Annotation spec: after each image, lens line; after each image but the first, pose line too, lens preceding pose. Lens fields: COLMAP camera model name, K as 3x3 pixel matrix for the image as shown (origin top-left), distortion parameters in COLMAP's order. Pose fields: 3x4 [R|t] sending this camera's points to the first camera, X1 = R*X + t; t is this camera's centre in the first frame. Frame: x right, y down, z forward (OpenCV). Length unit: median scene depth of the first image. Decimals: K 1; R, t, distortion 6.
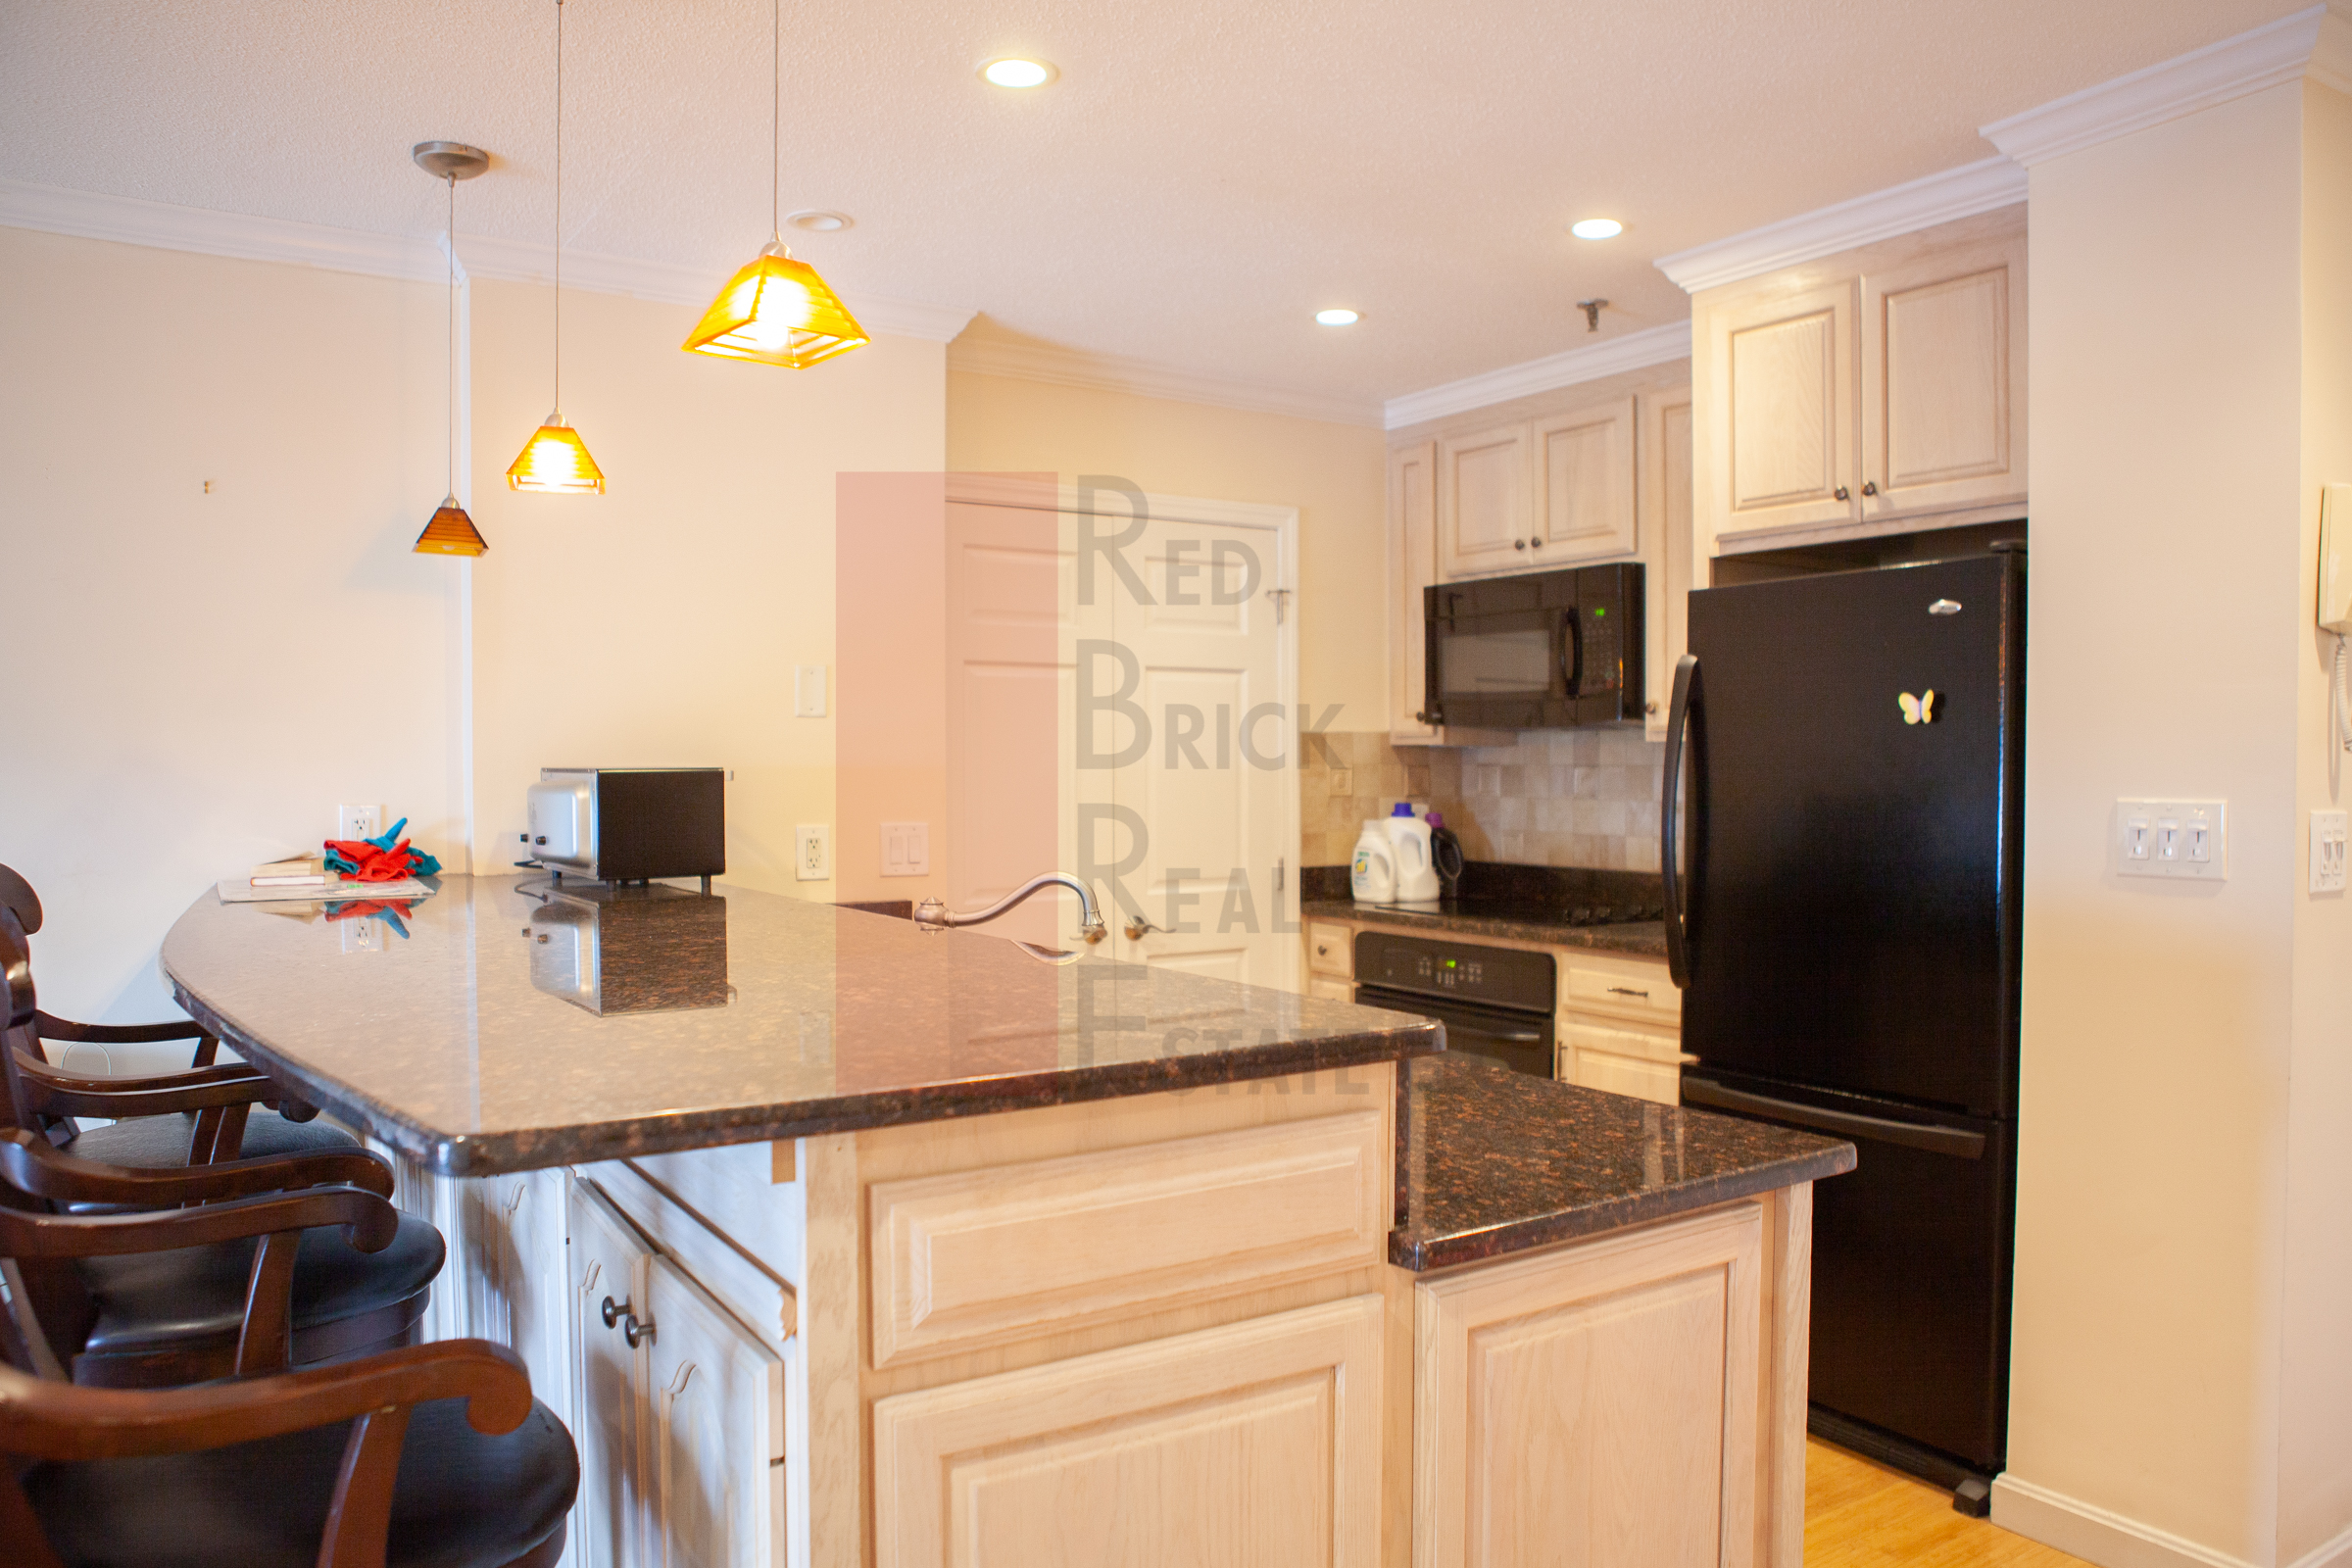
lens RADIAL K [[1622.4, 0, 1161.1], [0, 1622.4, 785.5], [0, 0, 1]] dist [-0.104110, 0.086750]
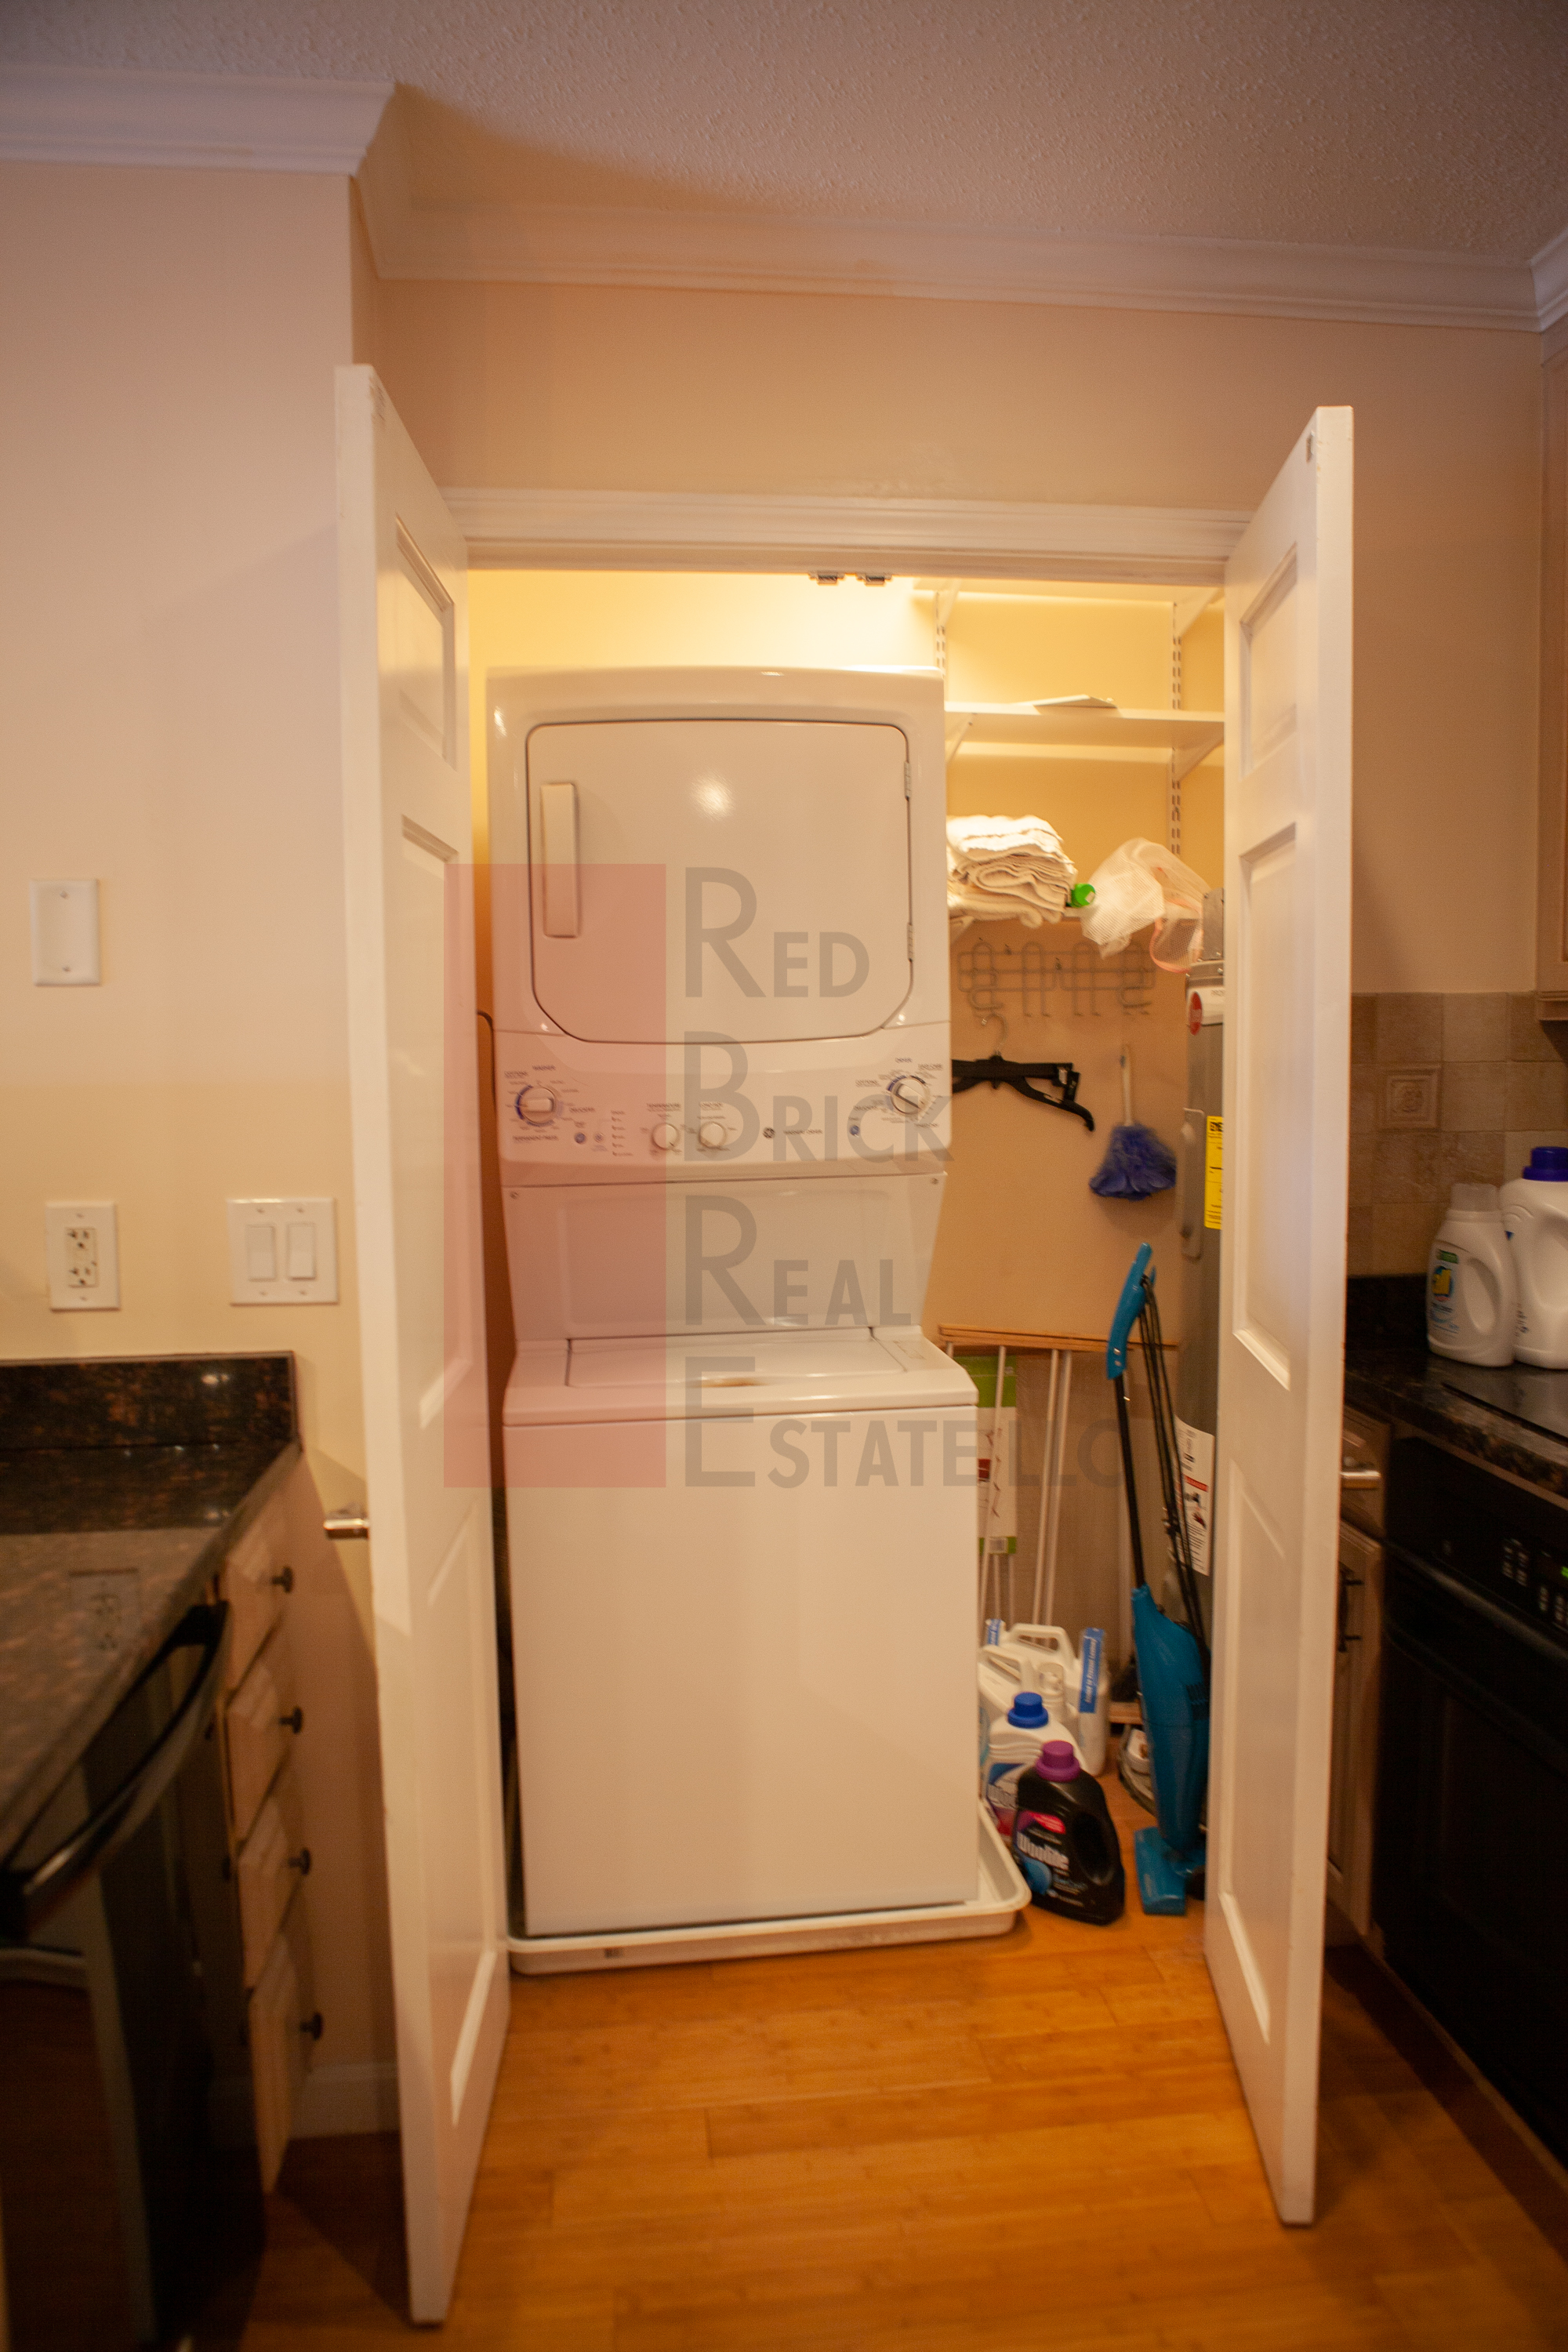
lens RADIAL K [[1622.4, 0, 784.0], [0, 1622.4, 1176.0], [0, 0, 1]] dist [-0.104110, 0.086750]
pose [[0.901739, 0.027850, -0.431384, 0.150037], [0.002627, 0.997551, 0.069894, -0.013518], [0.432274, -0.064160, 0.899457, 0.504905]]
